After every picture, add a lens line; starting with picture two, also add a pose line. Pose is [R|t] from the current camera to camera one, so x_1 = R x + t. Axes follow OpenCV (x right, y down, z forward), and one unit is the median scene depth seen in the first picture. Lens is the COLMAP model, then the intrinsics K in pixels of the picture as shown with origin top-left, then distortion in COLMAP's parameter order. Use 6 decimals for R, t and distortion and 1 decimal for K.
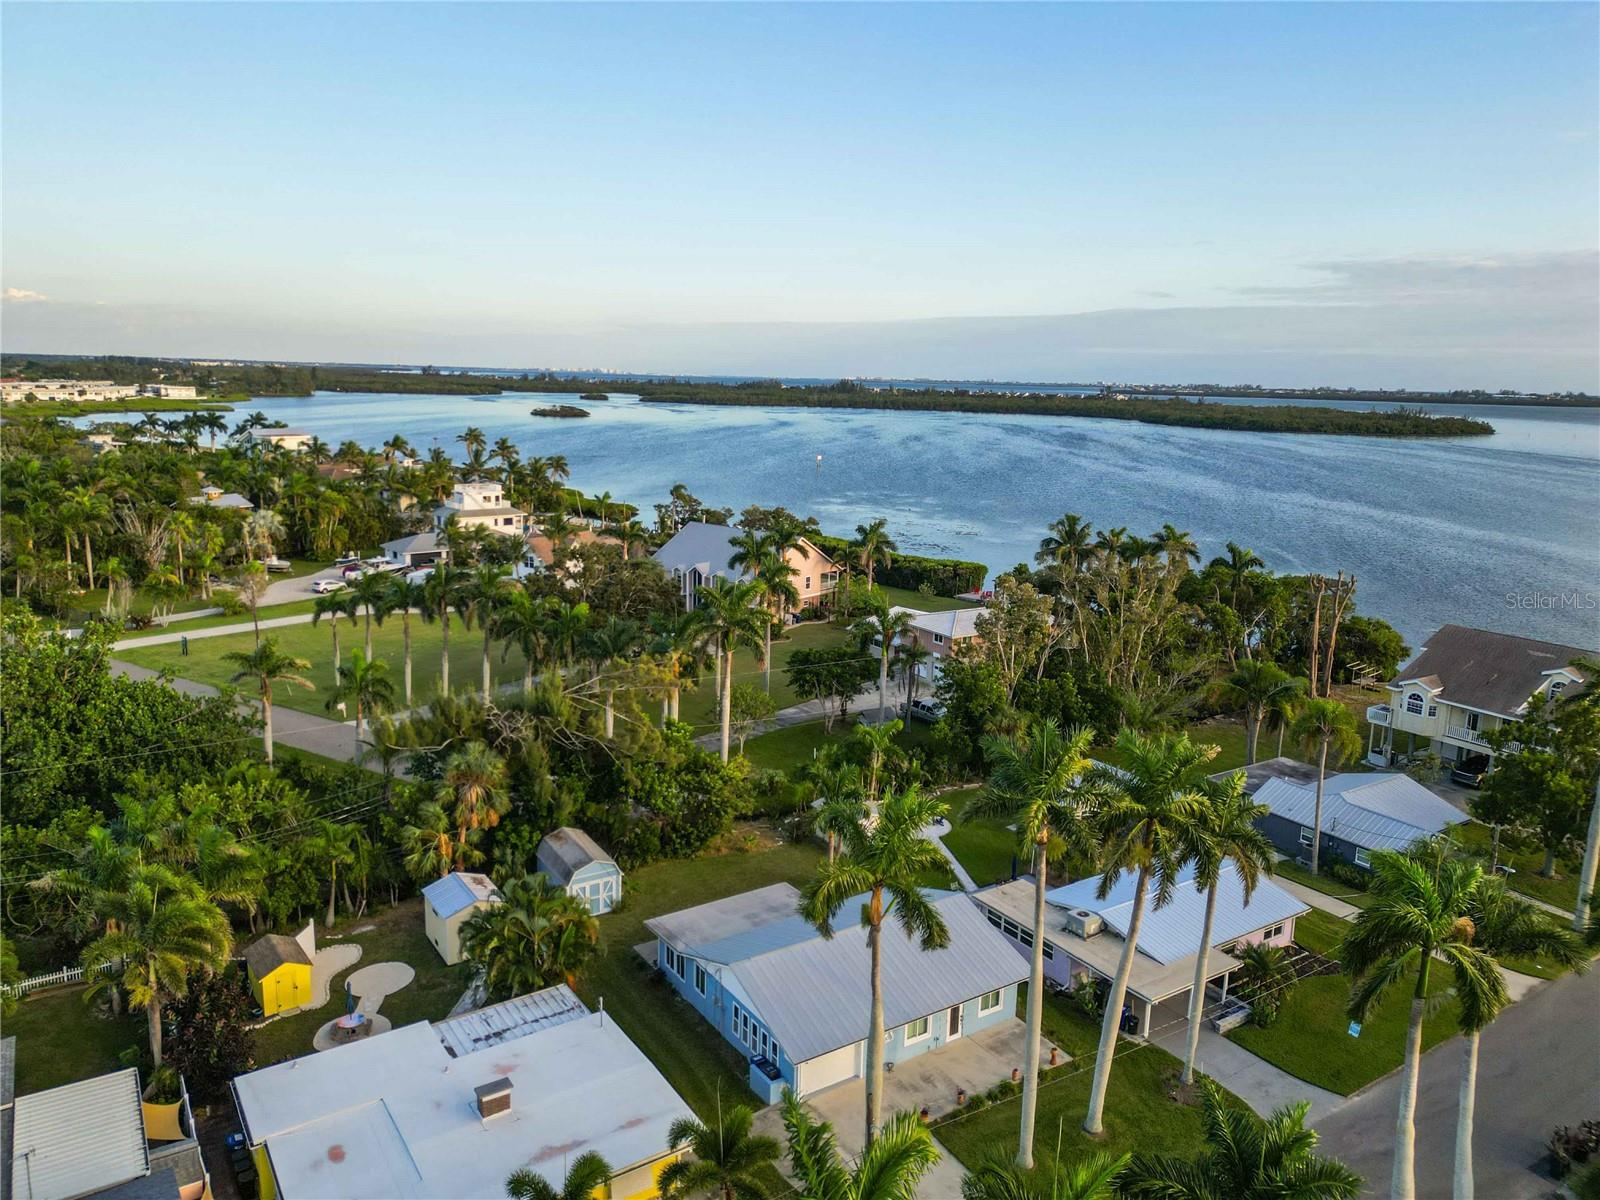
lens RADIAL K [[1120.3, 0, 799.5], [0, 1120.3, 602.9], [0, 0, 1]] dist [0.067413, -0.054969]
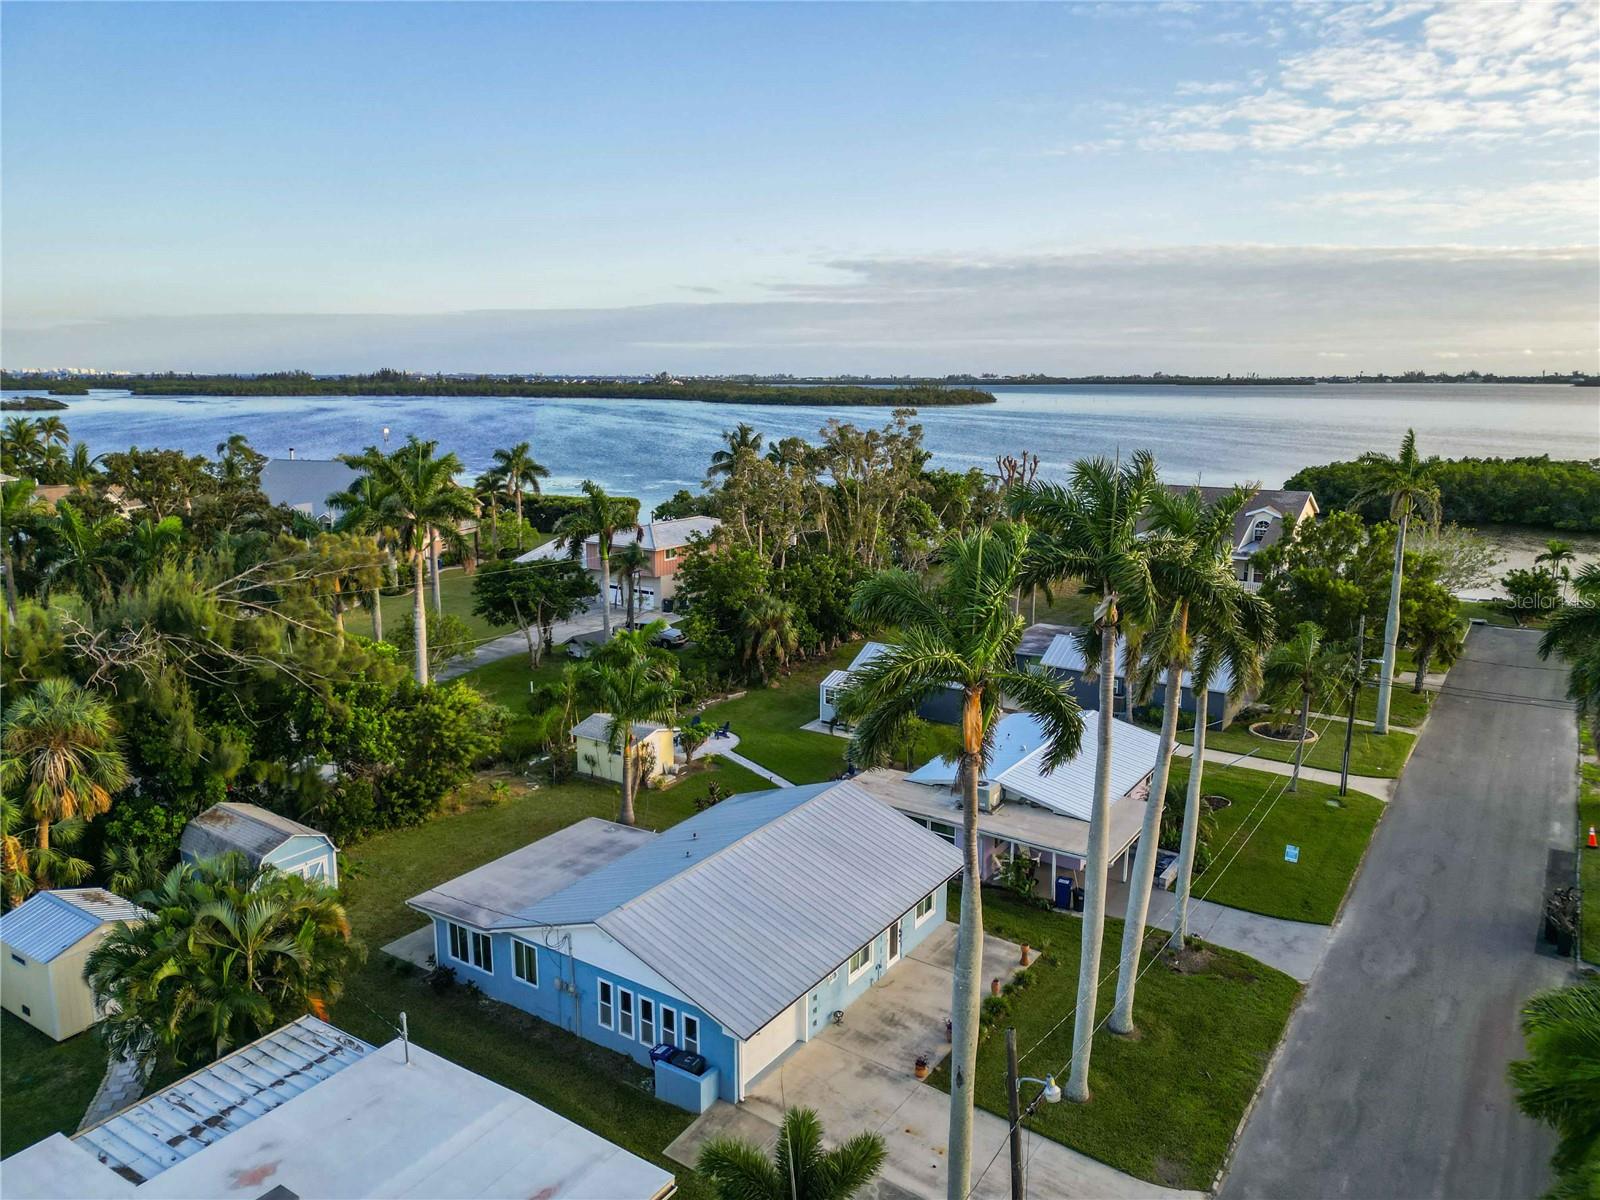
lens RADIAL K [[1120.3, 0, 796.9], [0, 1120.3, 609.2], [0, 0, 1]] dist [0.067413, -0.054969]
pose [[0.925677, -0.100112, 0.364829, -0.133522], [0.096688, 0.994929, 0.027692, 0.104617], [-0.365751, 0.009640, 0.930663, 0.272335]]
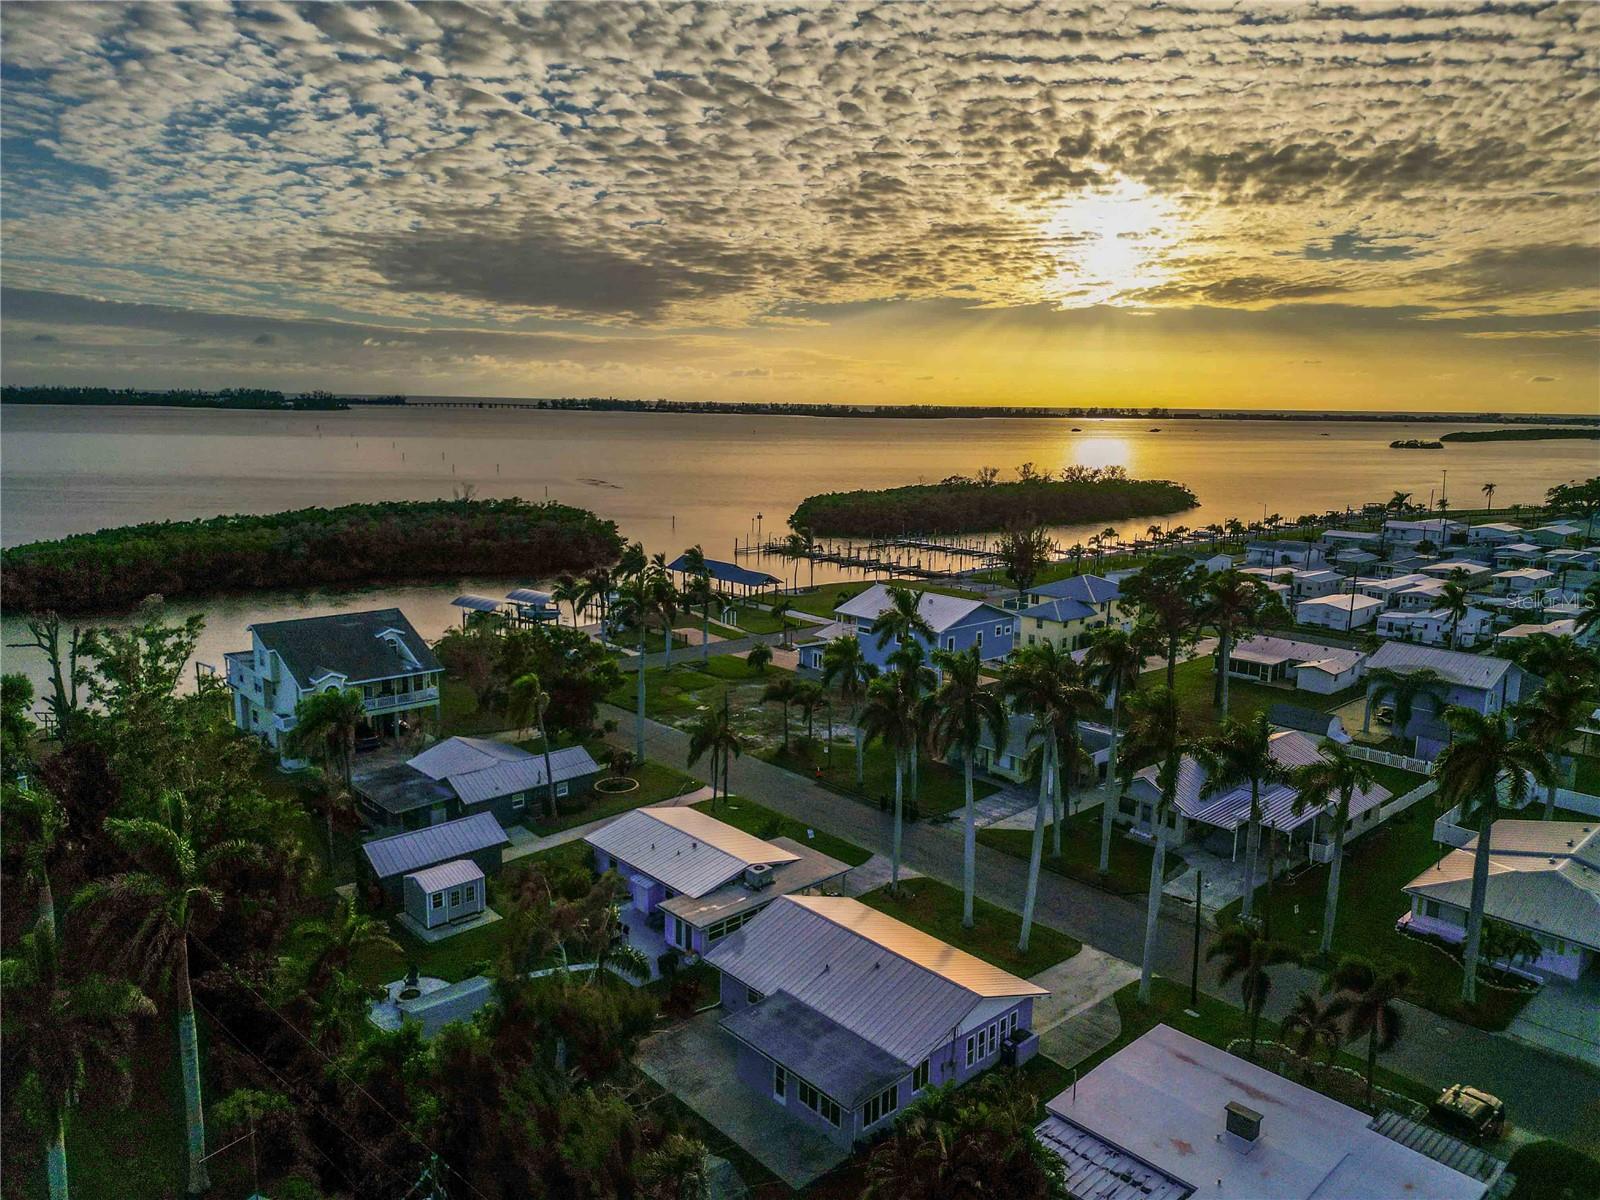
lens RADIAL K [[1120.3, 0, 801.1], [0, 1120.3, 587.0], [0, 0, 1]] dist [0.067413, -0.054969]
pose [[-0.163882, -0.192301, 0.967555, -0.741490], [0.175916, 0.959398, 0.220476, -0.227258], [-0.970668, 0.206340, -0.123399, 0.933843]]
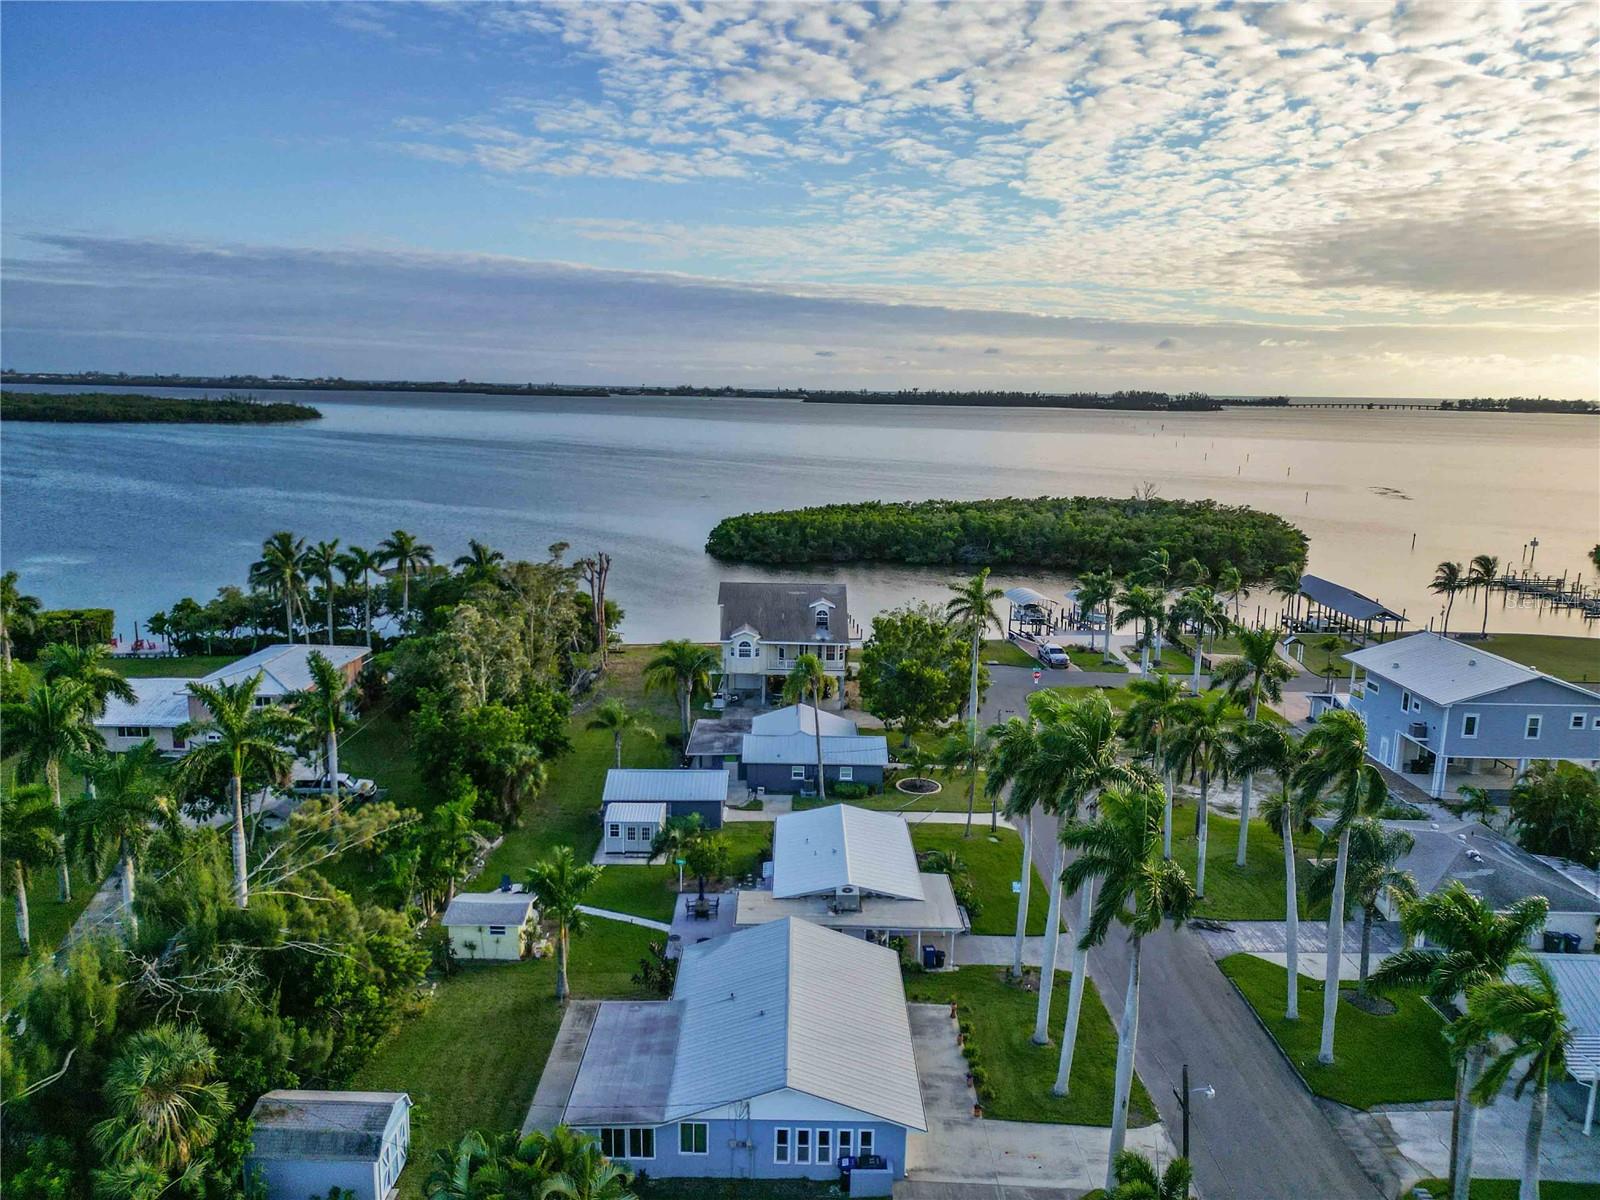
lens RADIAL K [[1120.3, 0, 795.6], [0, 1120.3, 597.7], [0, 0, 1]] dist [0.067413, -0.054969]
pose [[0.556273, -0.171464, 0.813118, -0.537348], [0.164366, 0.981853, 0.094599, -0.096543], [-0.814582, 0.081026, 0.574361, 0.360606]]
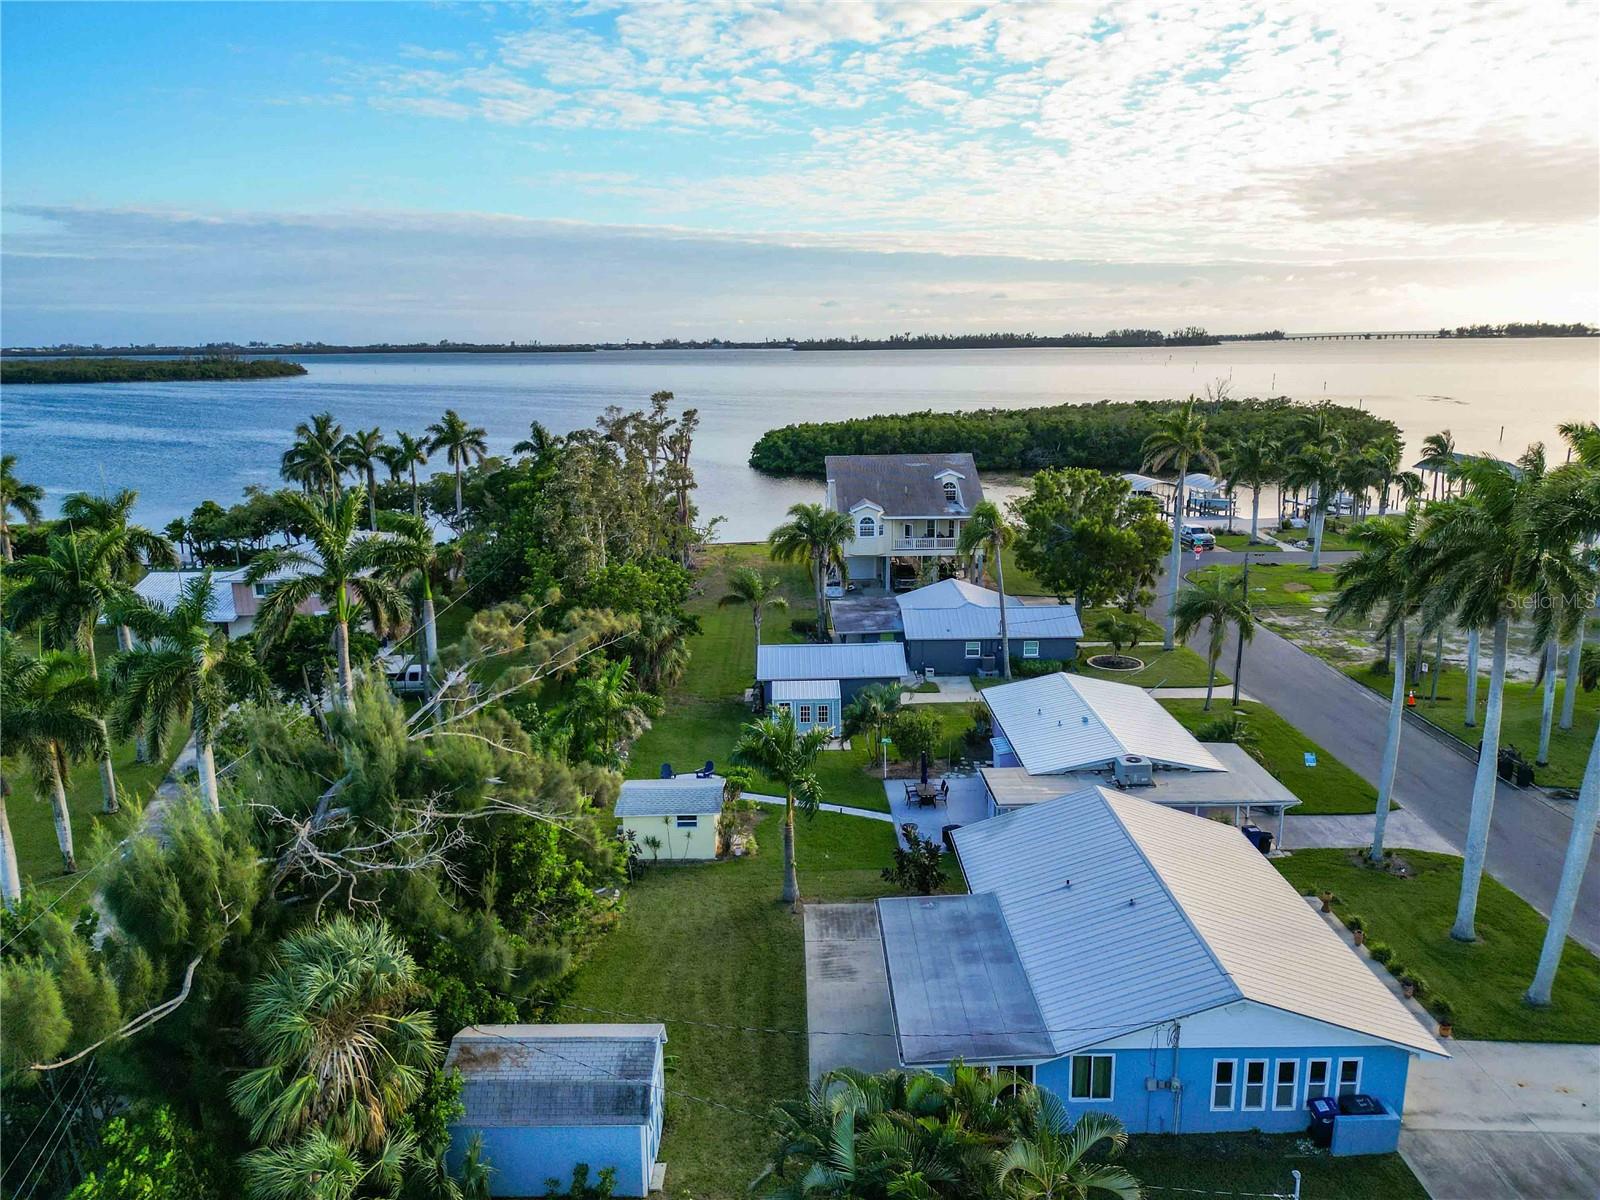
lens RADIAL K [[1120.3, 0, 795.8], [0, 1120.3, 603.5], [0, 0, 1]] dist [0.067413, -0.054969]
pose [[0.543840, -0.224560, 0.808585, -0.467873], [0.194810, 0.970994, 0.138639, 0.002290], [-0.816264, 0.082123, 0.571812, 0.646785]]
